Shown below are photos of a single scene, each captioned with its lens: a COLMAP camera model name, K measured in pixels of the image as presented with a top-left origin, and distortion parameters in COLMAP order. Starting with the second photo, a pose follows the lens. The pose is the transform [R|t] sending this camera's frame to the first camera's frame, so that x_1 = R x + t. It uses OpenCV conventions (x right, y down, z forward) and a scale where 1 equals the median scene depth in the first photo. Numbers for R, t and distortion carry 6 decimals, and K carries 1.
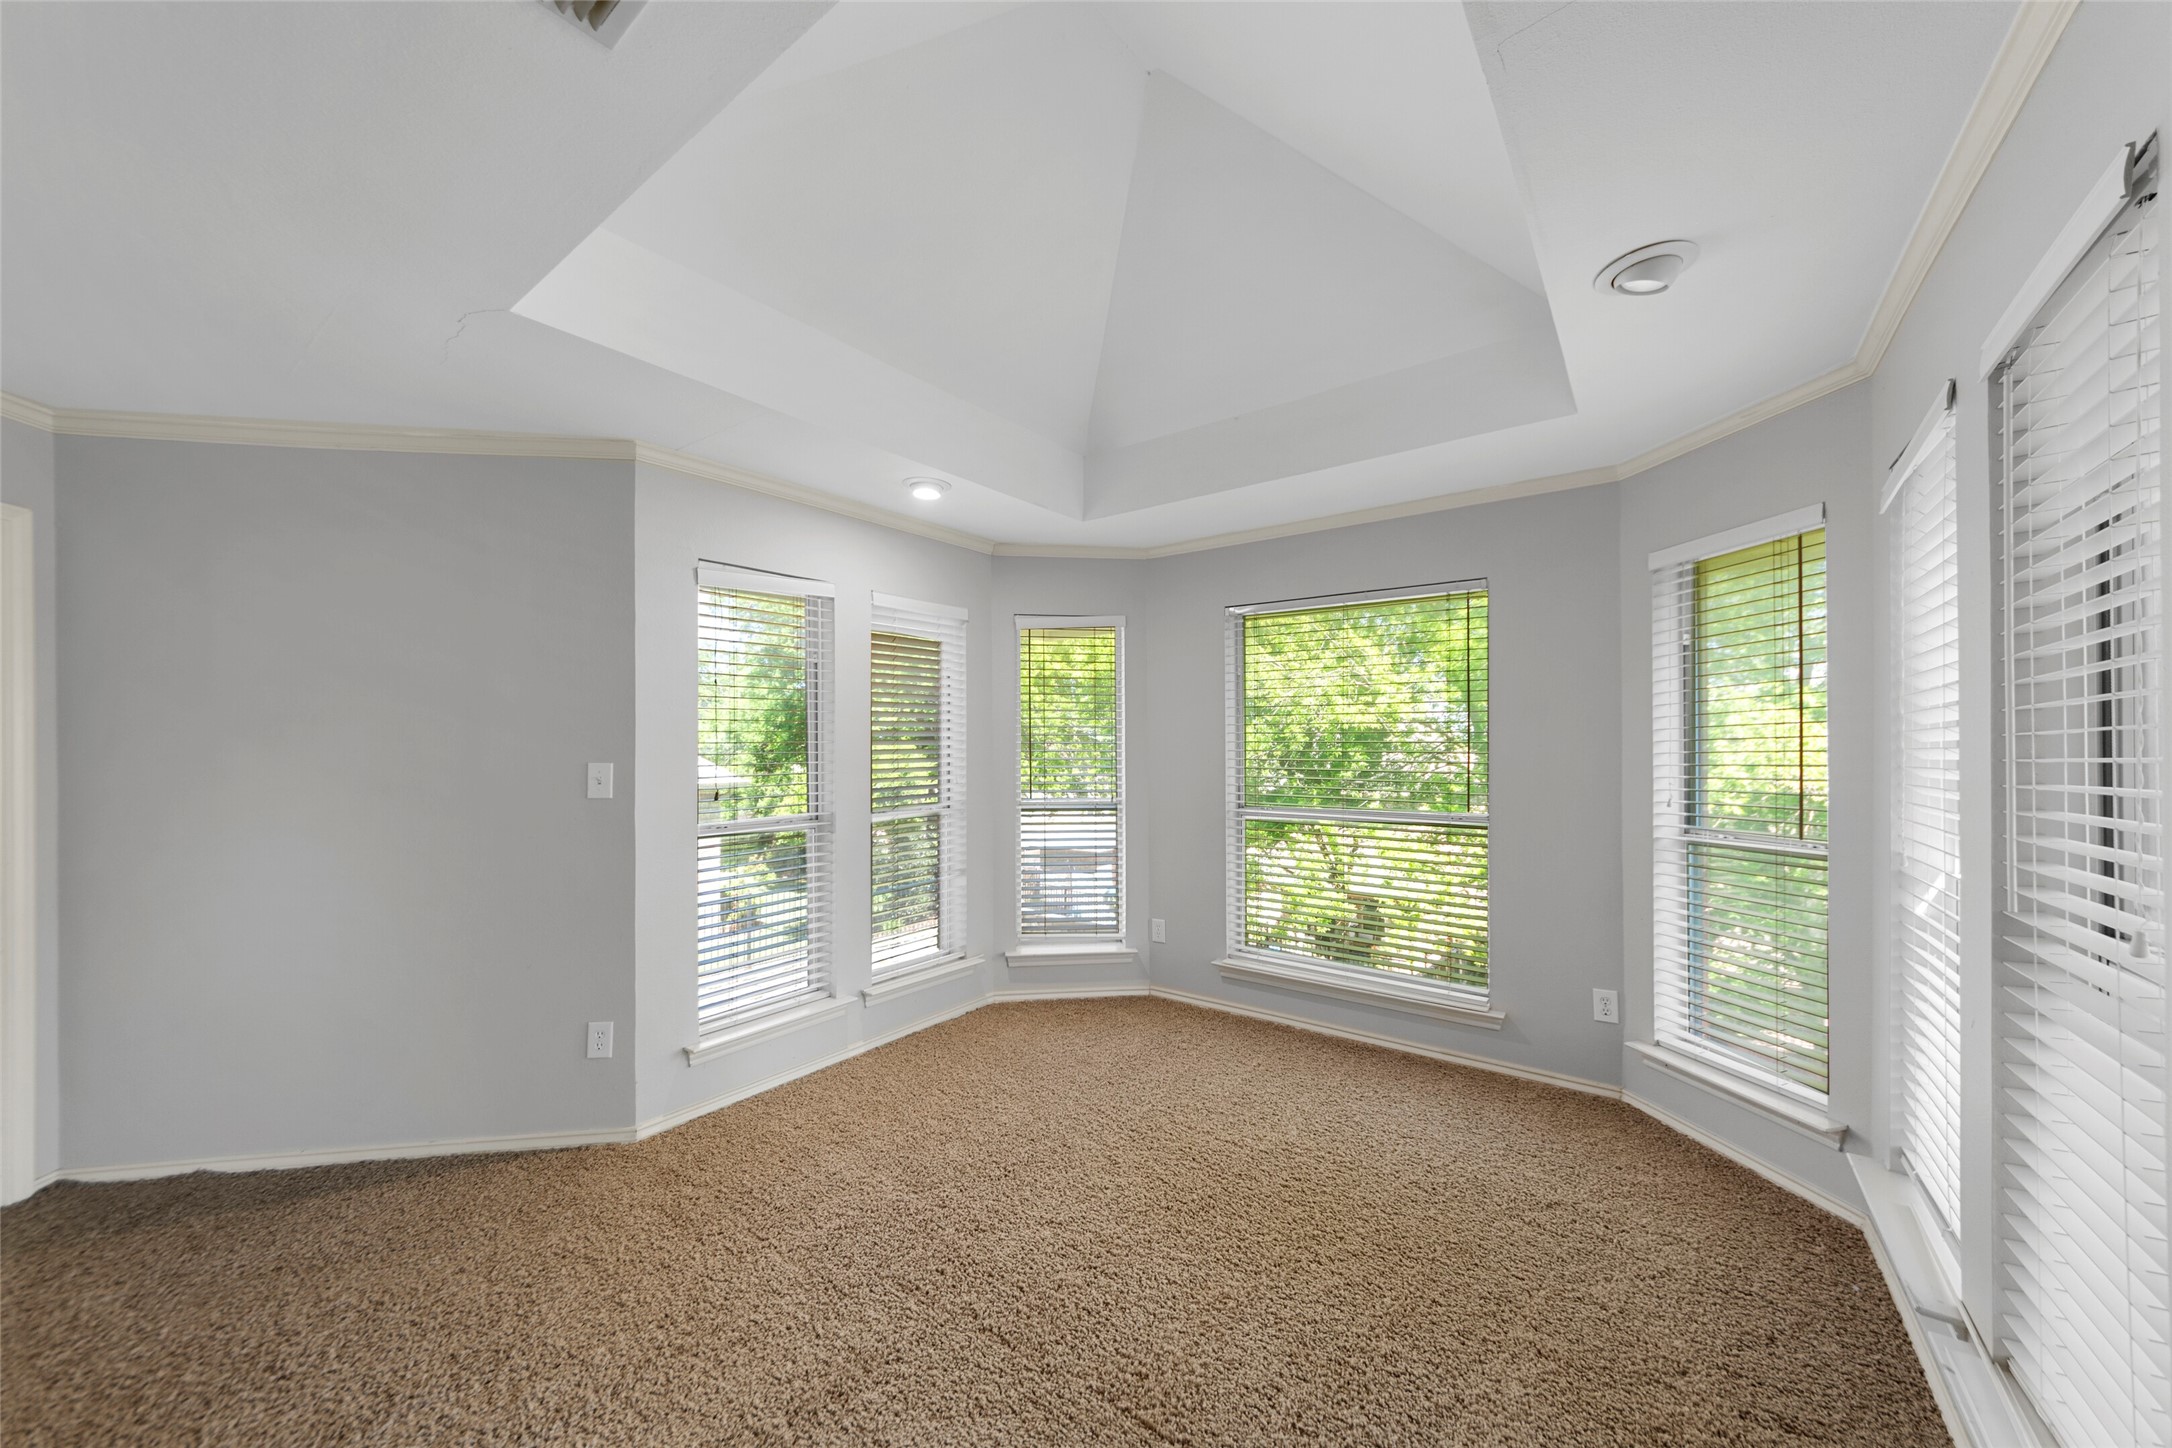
lens RADIAL K [[775.5, 0, 1087.1], [0, 775.5, 735.6], [0, 0, 1]] dist [-0.001196, -0.000092]
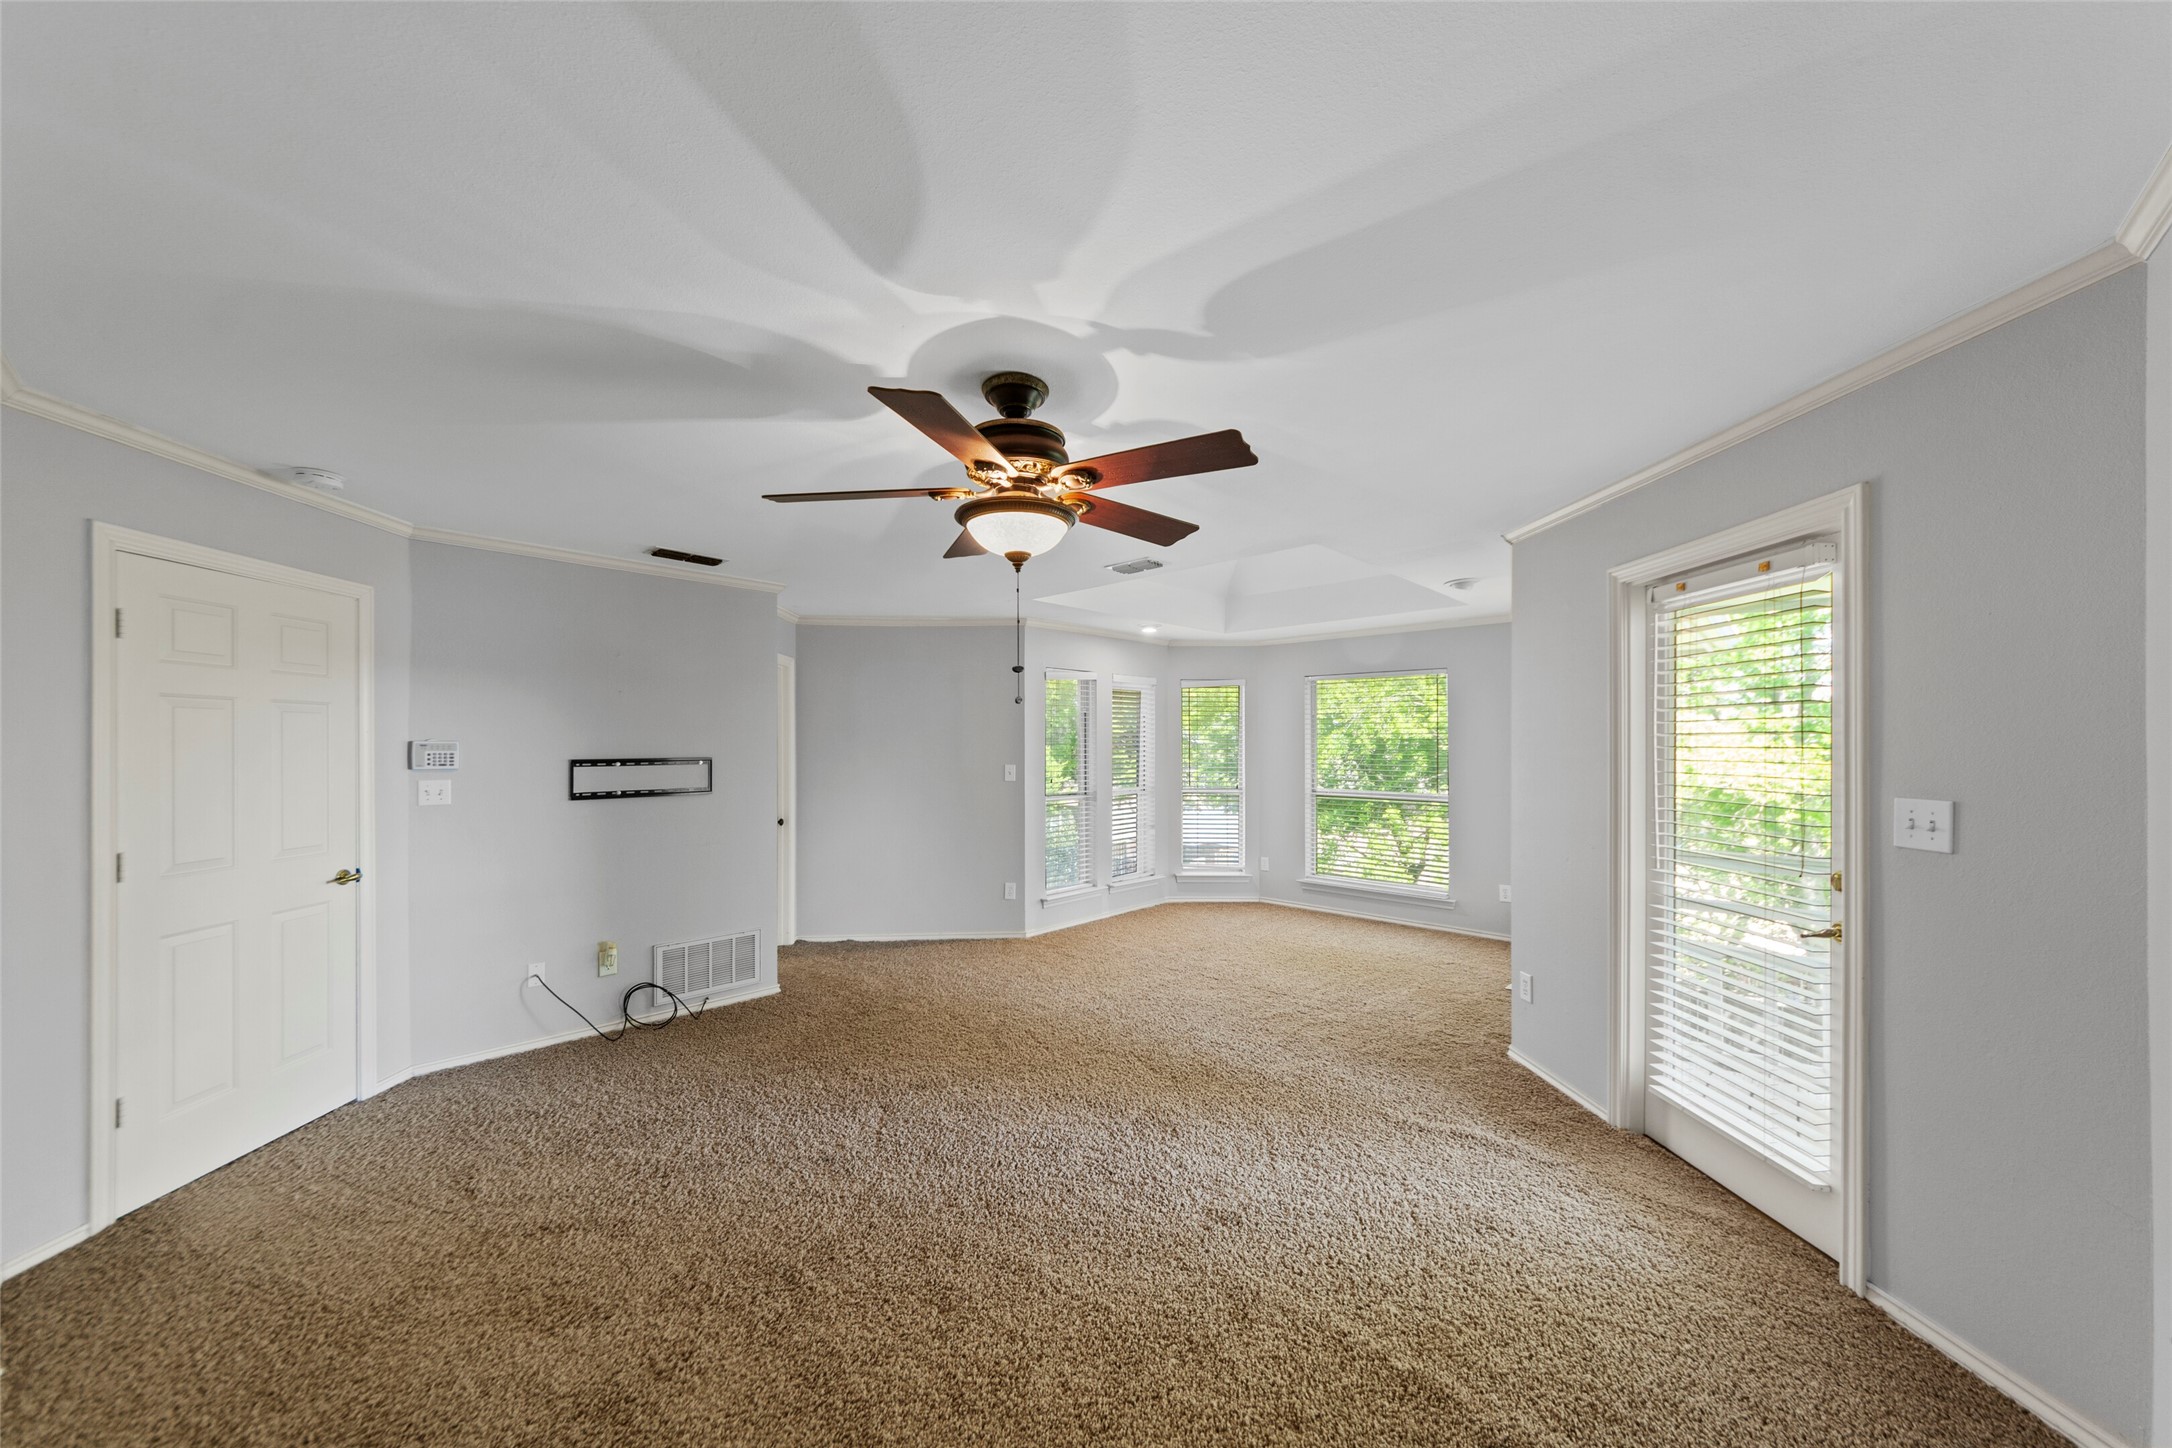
lens RADIAL K [[775.5, 0, 1087.1], [0, 775.5, 735.6], [0, 0, 1]] dist [-0.001196, -0.000092]
pose [[0.994100, 0.001505, -0.108459, -0.132777], [-0.001480, 0.999999, 0.000310, -0.036047], [0.108460, -0.000148, 0.994101, -0.872653]]
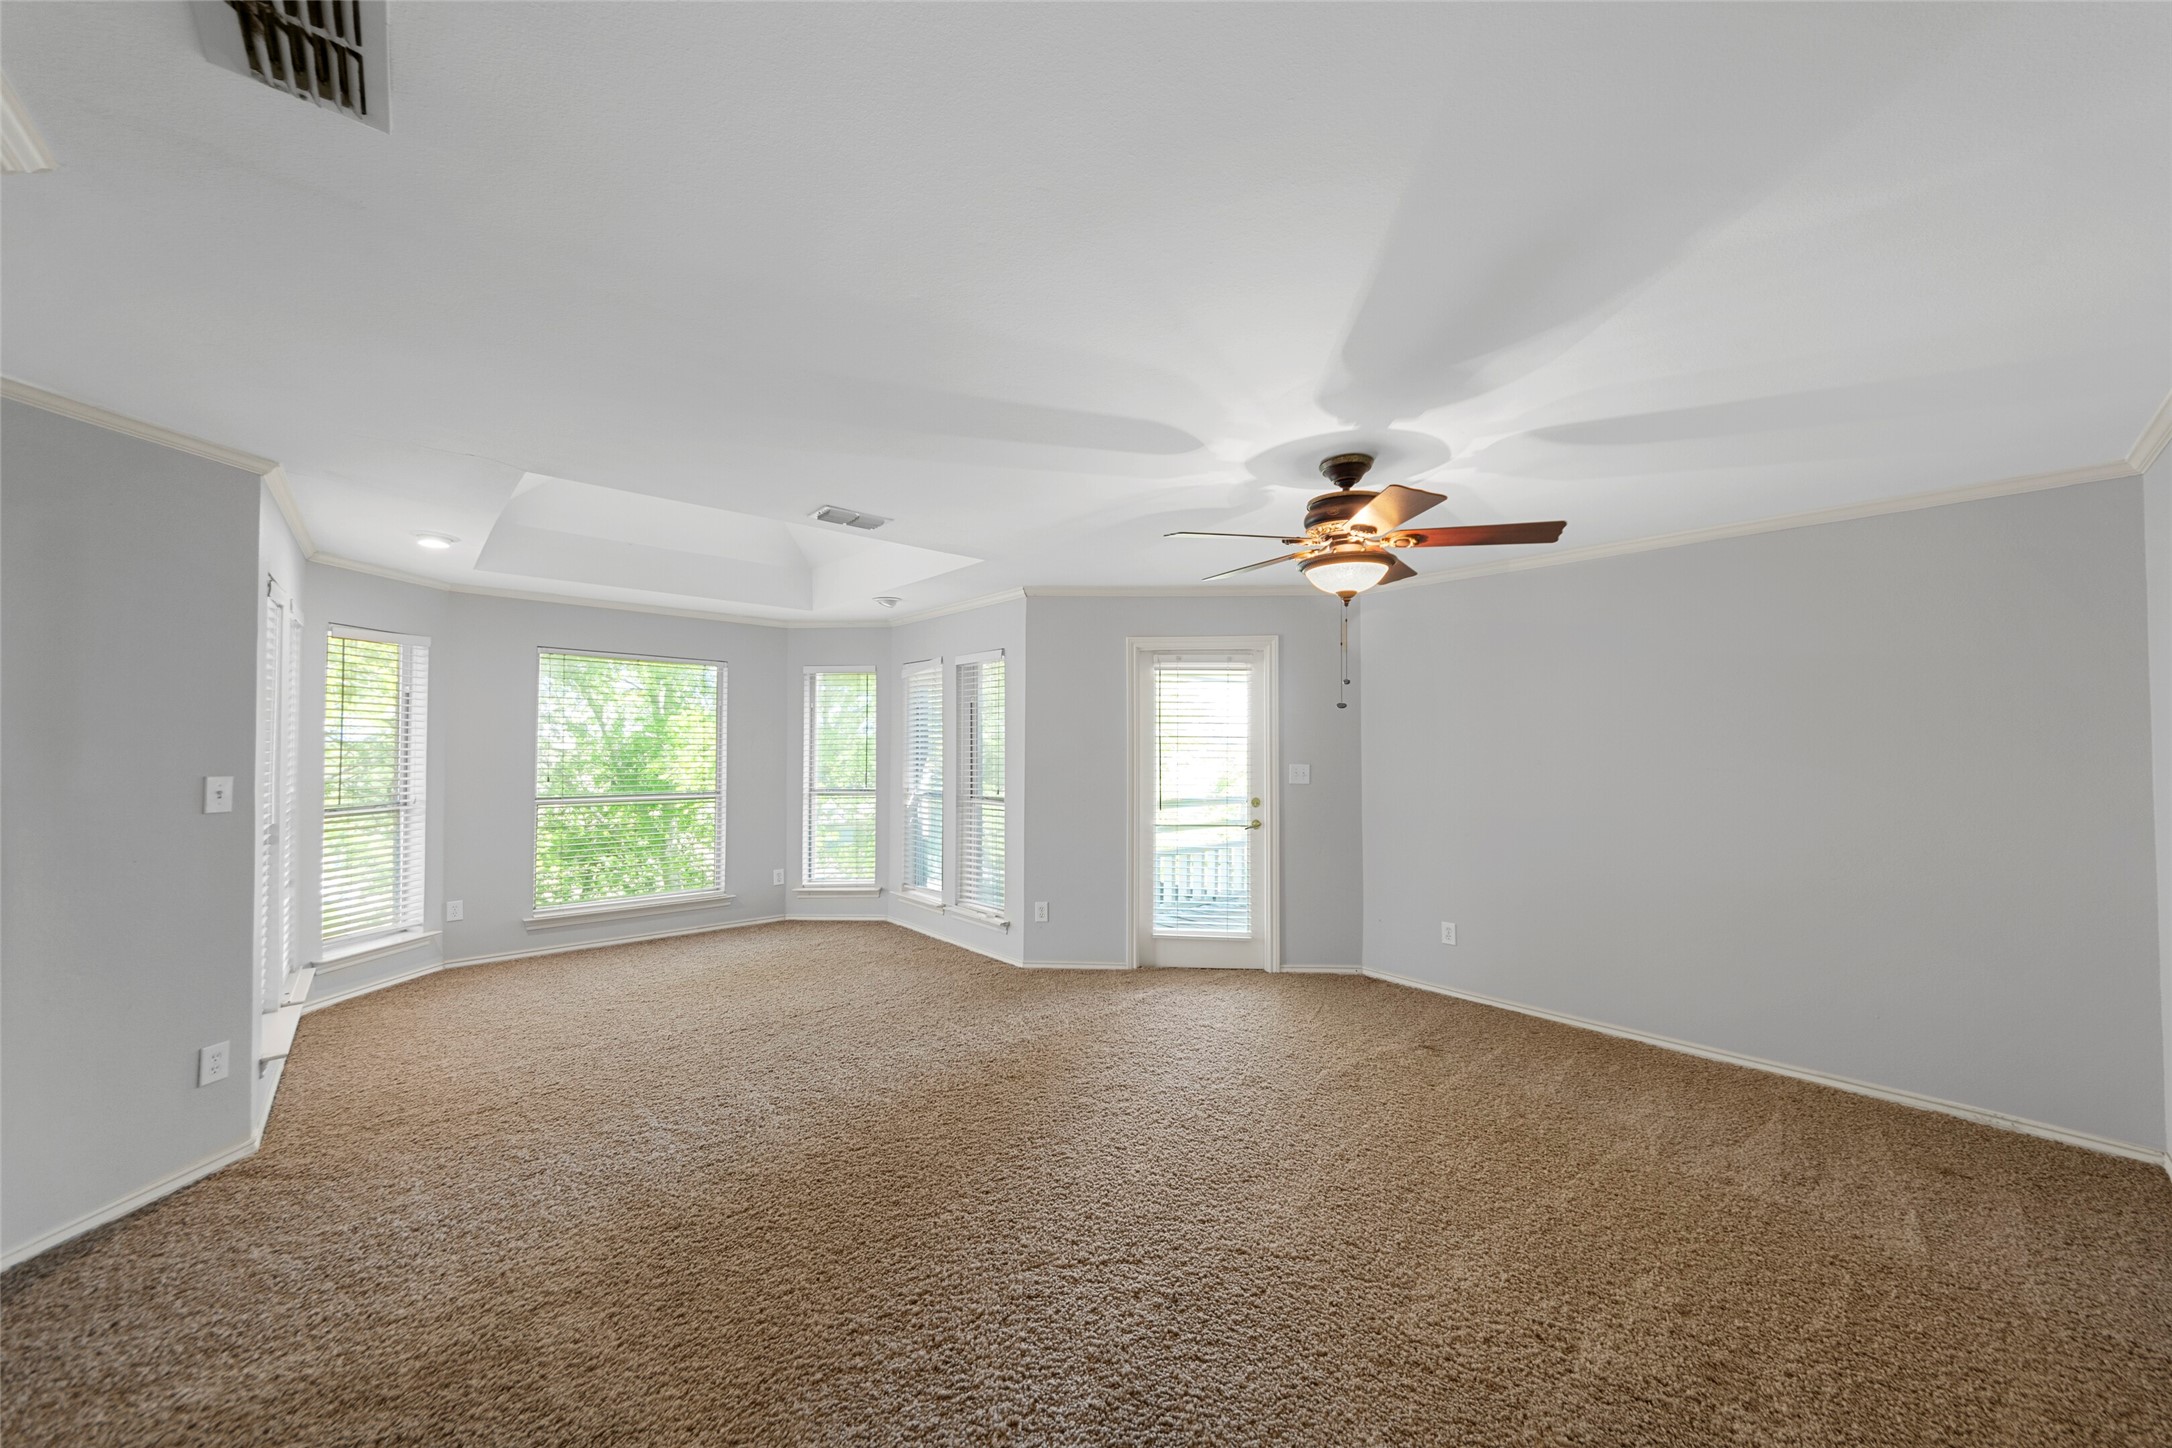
lens RADIAL K [[775.9, 0, 1097.8], [0, 775.9, 757.2], [0, 0, 1]] dist [0.005059, -0.000017]
pose [[0.181935, -0.010158, 0.983258, -1.048982], [-0.020756, 0.999684, 0.014168, -0.018234], [-0.983092, -0.022987, 0.181666, -0.185753]]
